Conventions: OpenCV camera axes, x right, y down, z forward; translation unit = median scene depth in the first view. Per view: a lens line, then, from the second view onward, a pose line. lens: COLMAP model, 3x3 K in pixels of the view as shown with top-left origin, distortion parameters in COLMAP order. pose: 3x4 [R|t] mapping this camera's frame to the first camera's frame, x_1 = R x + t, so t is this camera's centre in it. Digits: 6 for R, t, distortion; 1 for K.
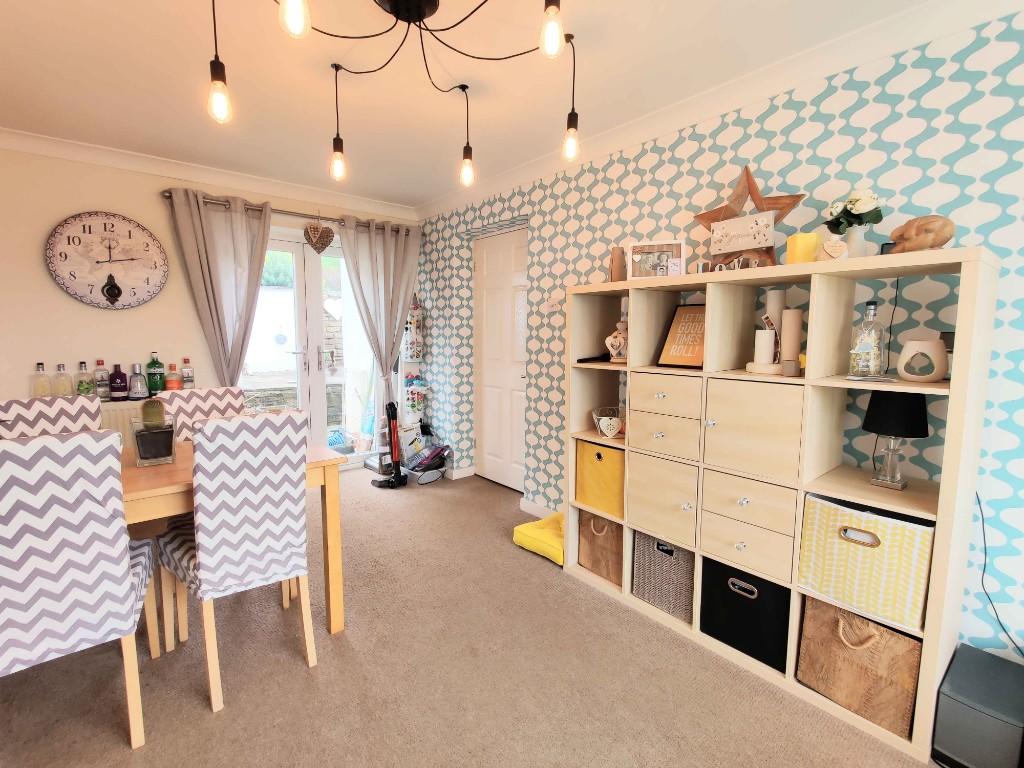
lens RADIAL K [[474.6, 0, 513.3], [0, 474.6, 383.5], [0, 0, 1]] dist [0.000733, -0.002644]
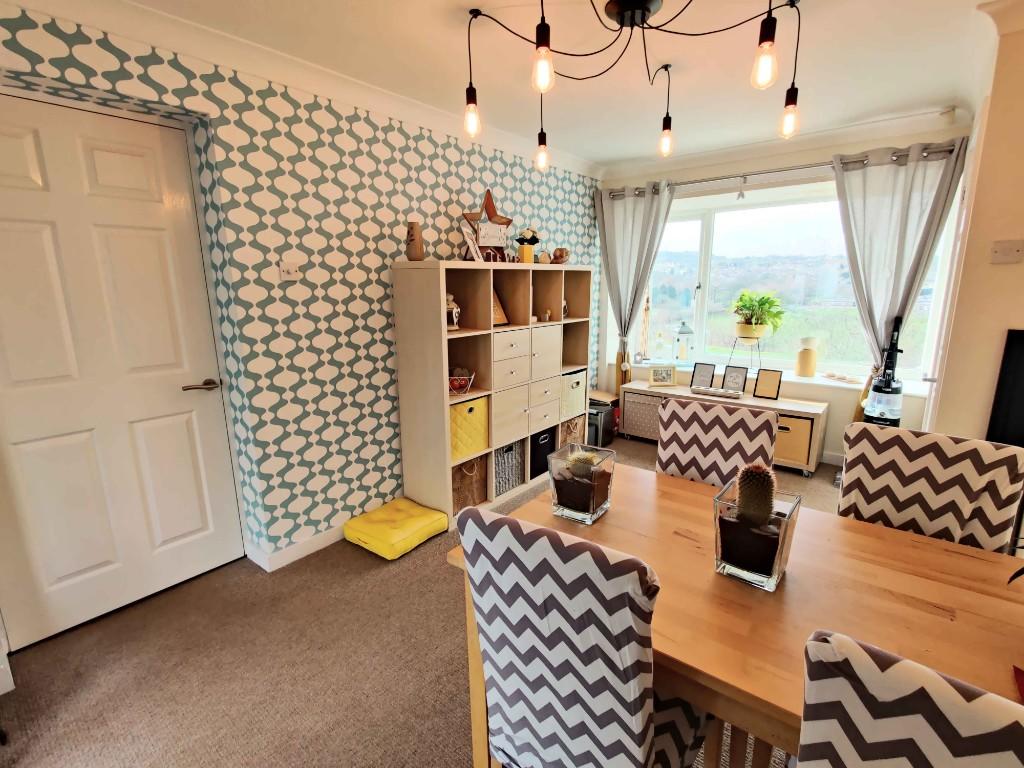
lens RADIAL K [[474.6, 0, 514.2], [0, 474.6, 383.2], [0, 0, 1]] dist [0.000733, -0.002644]
pose [[-0.177465, -0.207419, 0.962020, -0.730951], [0.115671, 0.966365, 0.229694, -0.129122], [-0.977306, 0.152041, -0.147503, 0.807706]]
